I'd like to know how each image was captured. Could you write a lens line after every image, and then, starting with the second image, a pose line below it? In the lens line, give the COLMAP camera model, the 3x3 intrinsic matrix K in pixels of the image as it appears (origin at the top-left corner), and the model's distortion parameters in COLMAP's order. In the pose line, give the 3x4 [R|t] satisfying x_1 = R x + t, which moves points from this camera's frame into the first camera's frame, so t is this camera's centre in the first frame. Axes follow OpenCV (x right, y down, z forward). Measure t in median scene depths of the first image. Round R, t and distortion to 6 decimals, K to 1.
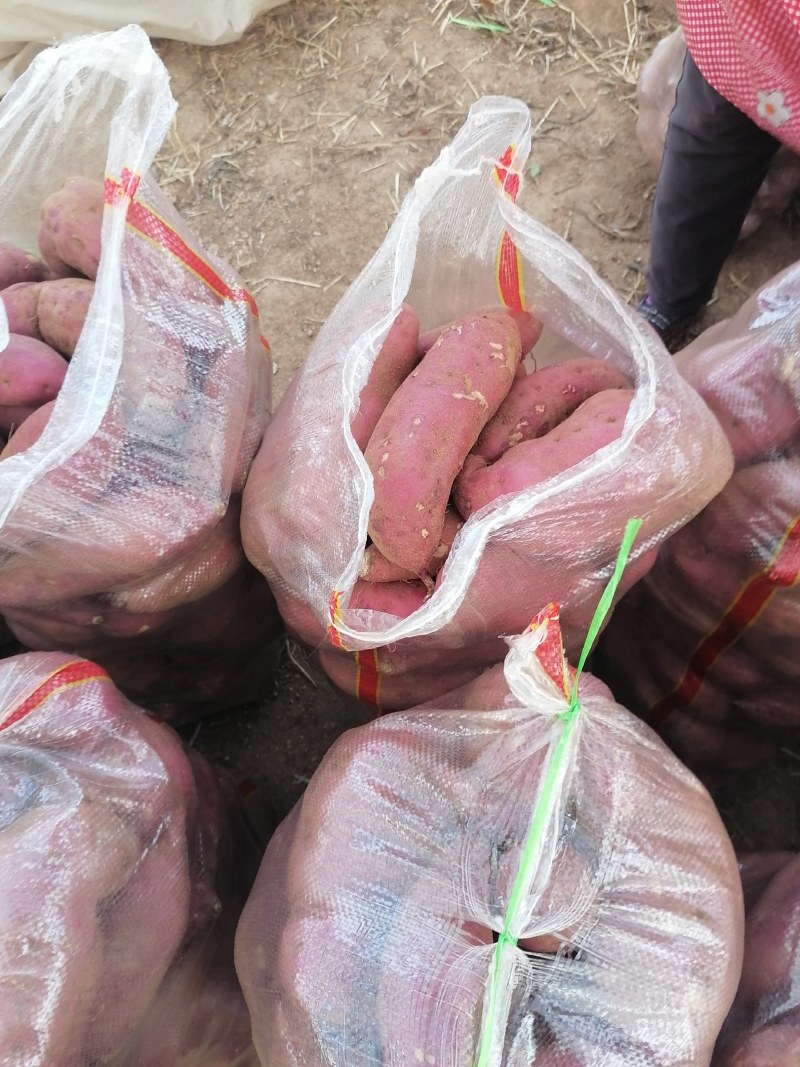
lens RADIAL K [[826.9, 0, 400.0], [0, 826.9, 533.5], [0, 0, 1]] dist [0.047309, 0.002046]
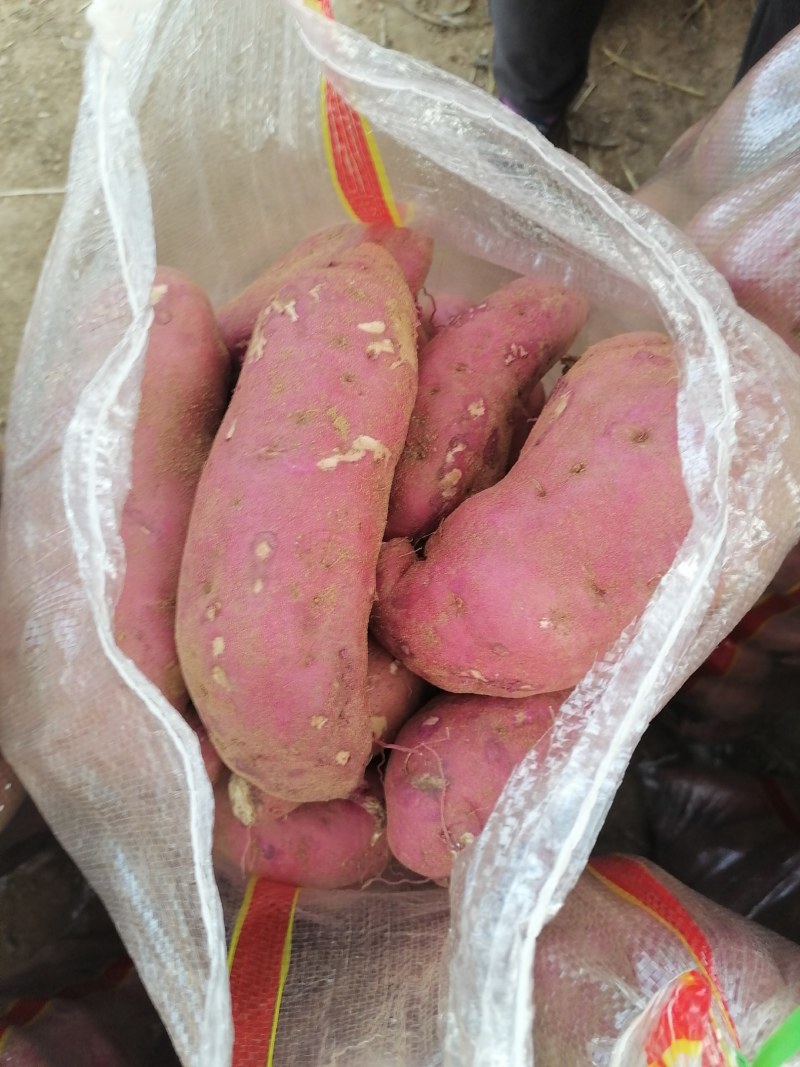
lens RADIAL K [[838.3, 0, 400.0], [0, 838.3, 533.5], [0, 0, 1]] dist [-0.004685, -0.011372]
pose [[0.954828, -0.280887, 0.096983, 0.046895], [0.258142, 0.945704, 0.197500, -0.197212], [-0.147193, -0.163543, 0.975494, 0.472325]]
